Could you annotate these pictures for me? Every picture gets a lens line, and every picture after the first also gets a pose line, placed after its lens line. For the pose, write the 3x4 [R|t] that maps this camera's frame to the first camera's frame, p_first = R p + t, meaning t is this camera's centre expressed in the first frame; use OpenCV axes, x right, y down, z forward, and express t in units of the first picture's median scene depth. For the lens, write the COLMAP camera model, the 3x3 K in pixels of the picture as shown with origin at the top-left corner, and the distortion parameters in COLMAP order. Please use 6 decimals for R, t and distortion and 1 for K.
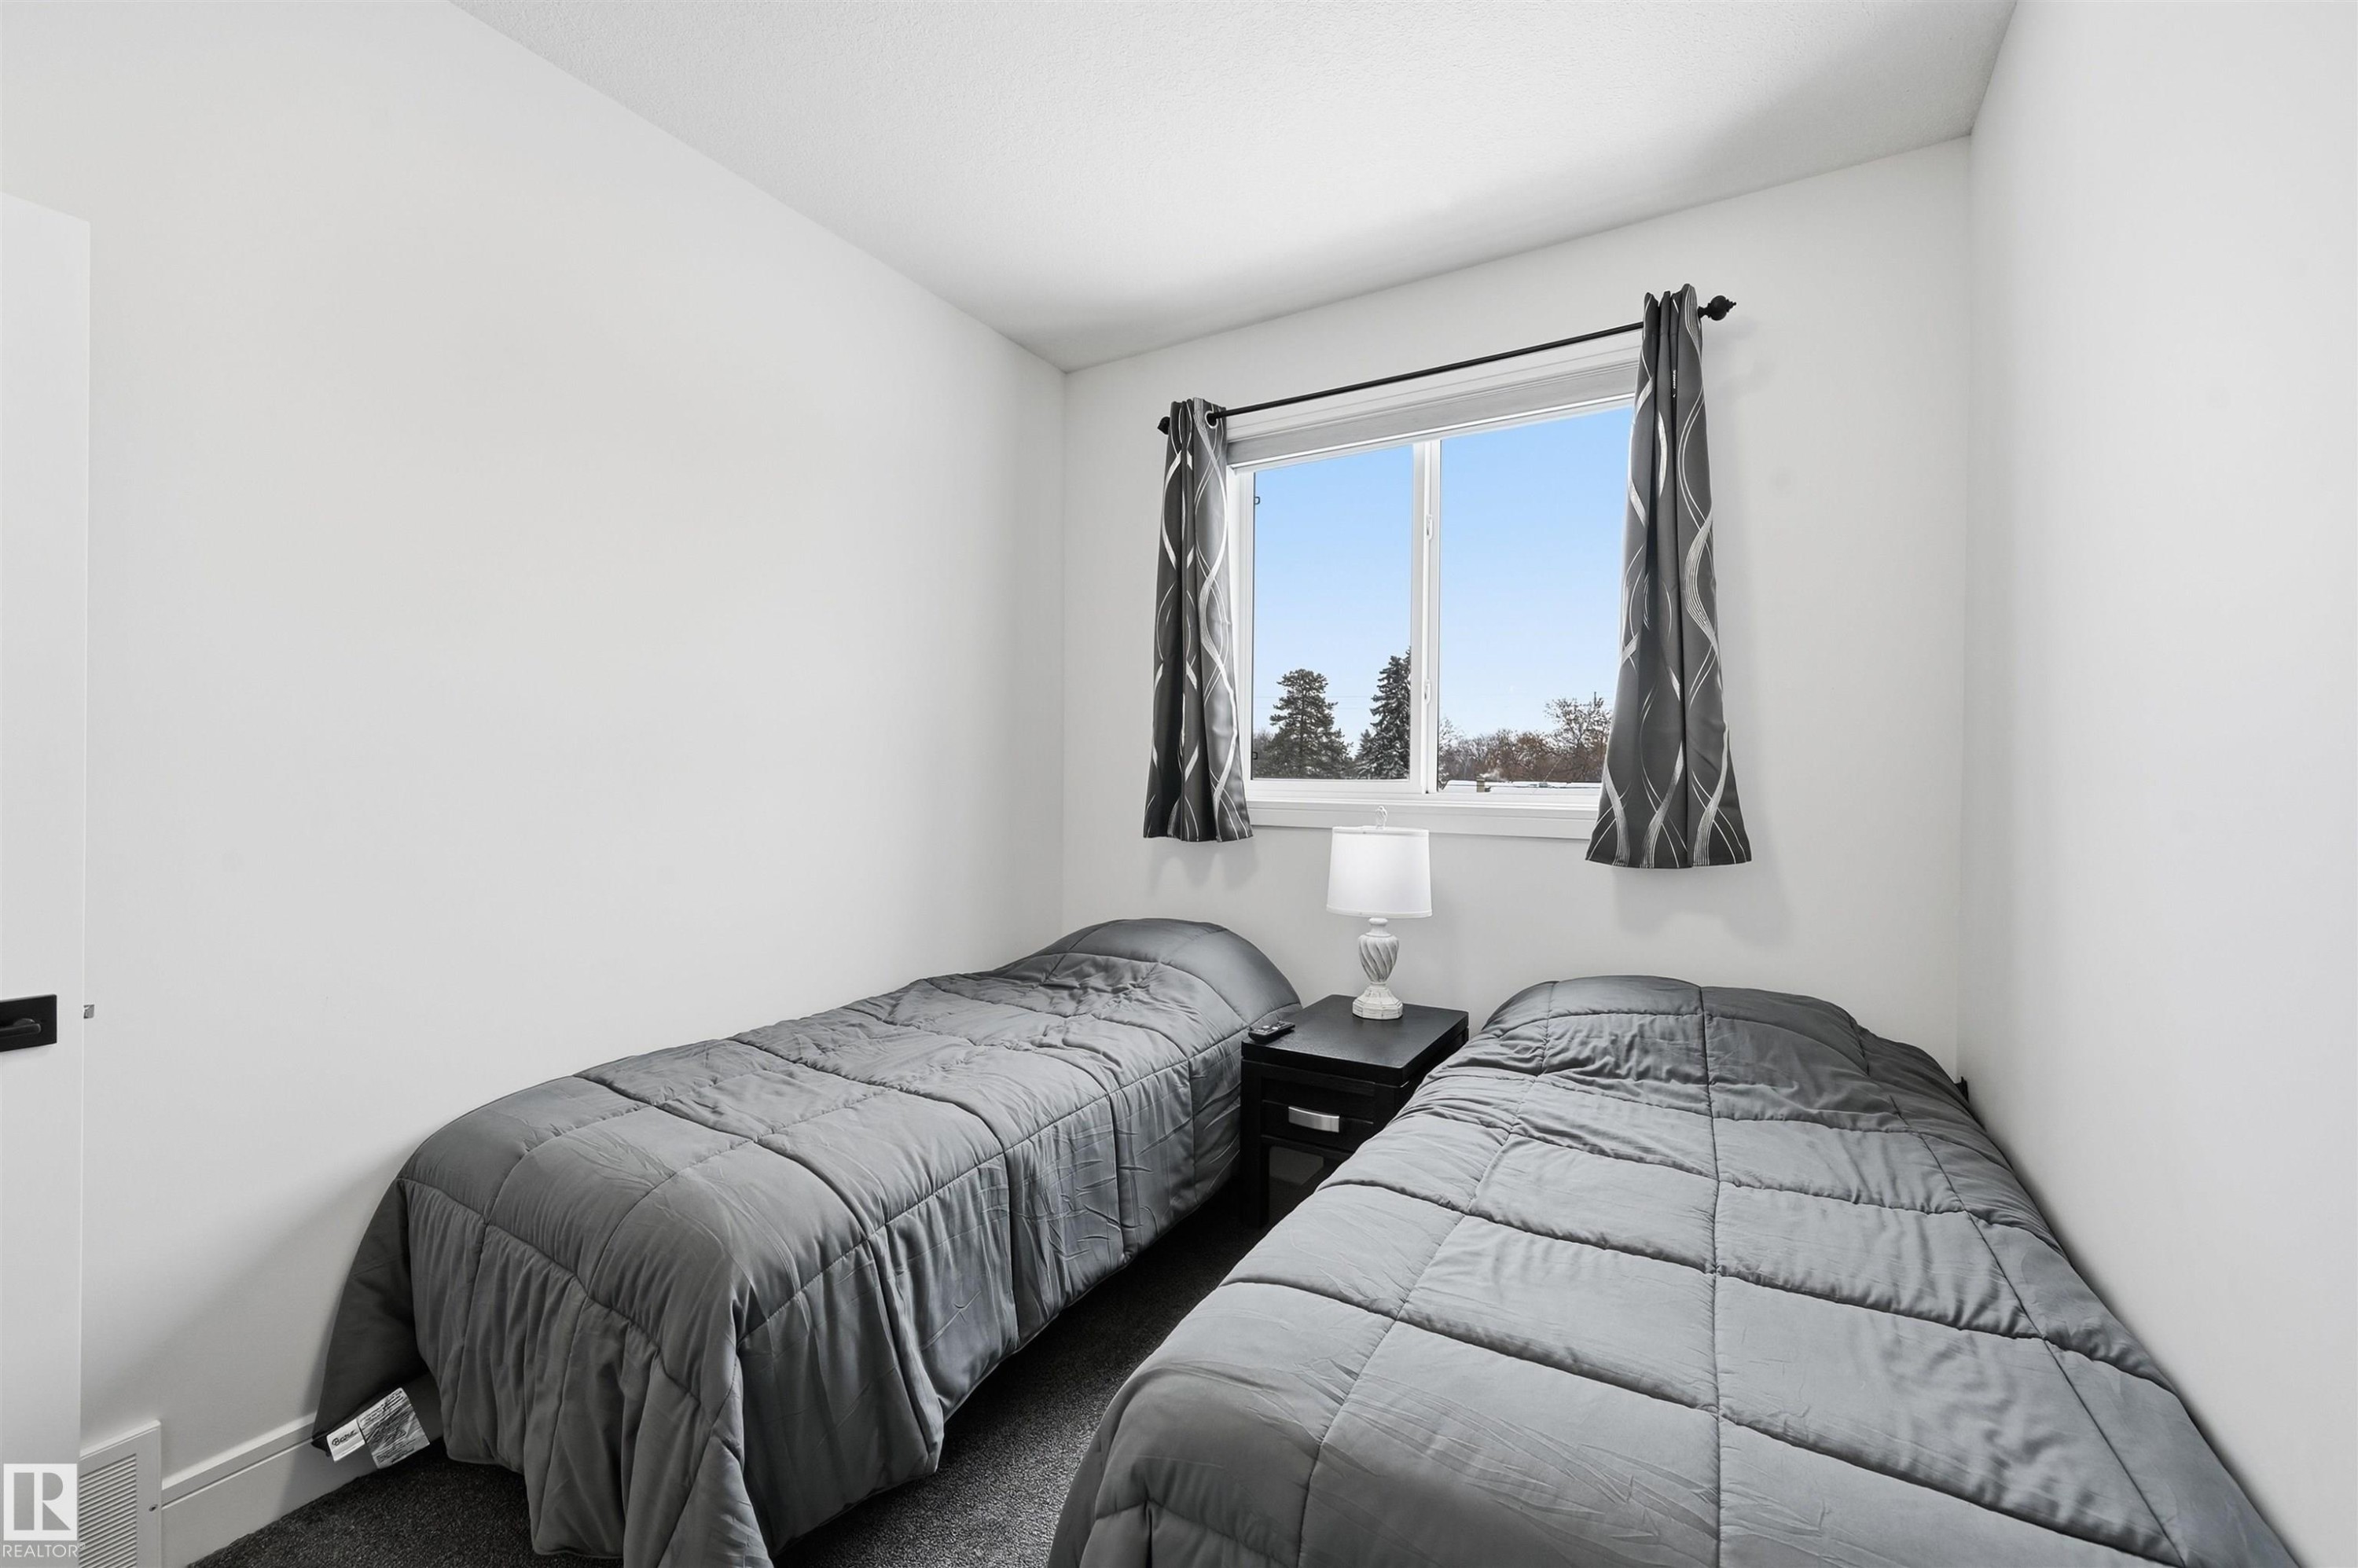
lens RADIAL K [[937.1, 0, 1184.8], [0, 937.1, 785.7], [0, 0, 1]] dist [-0.003270, -0.000218]
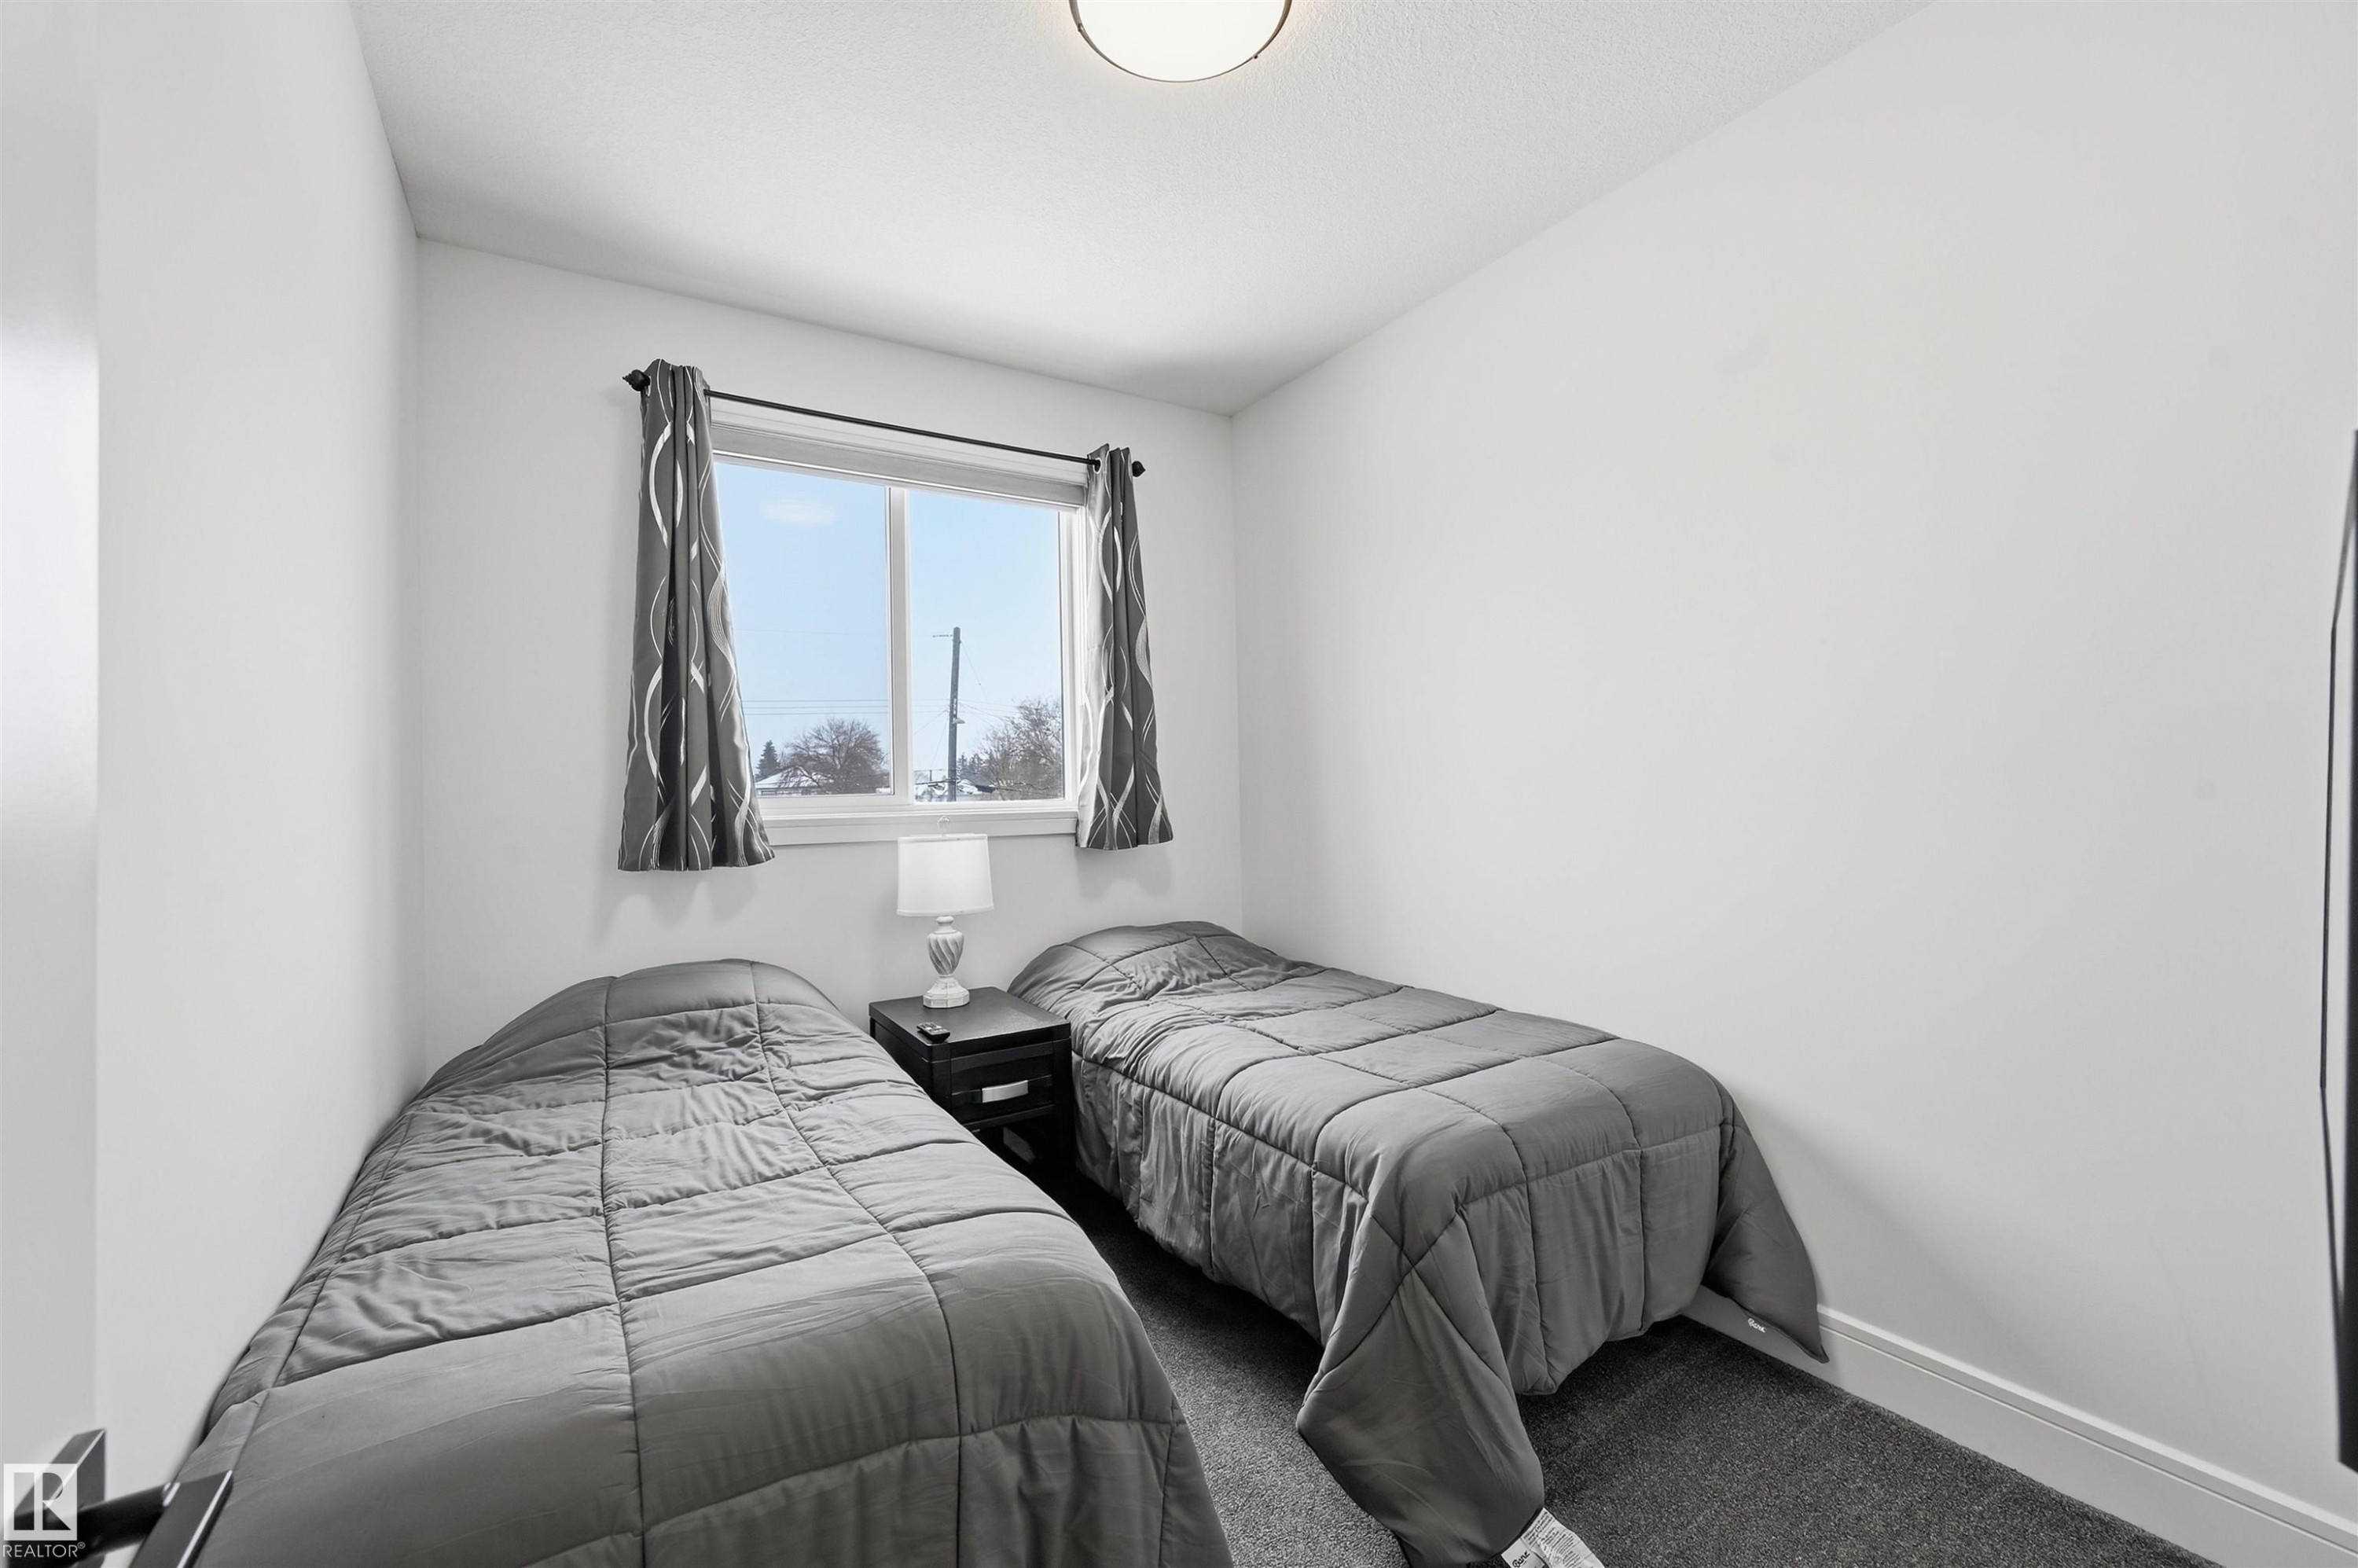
lens RADIAL K [[937.1, 0, 1196.7], [0, 937.1, 768.1], [0, 0, 1]] dist [-0.003270, -0.000218]
pose [[0.473187, -0.001629, 0.880961, -0.635159], [0.031499, 0.999390, -0.015071, -0.008752], [-0.880399, 0.034881, 0.472950, 0.208584]]
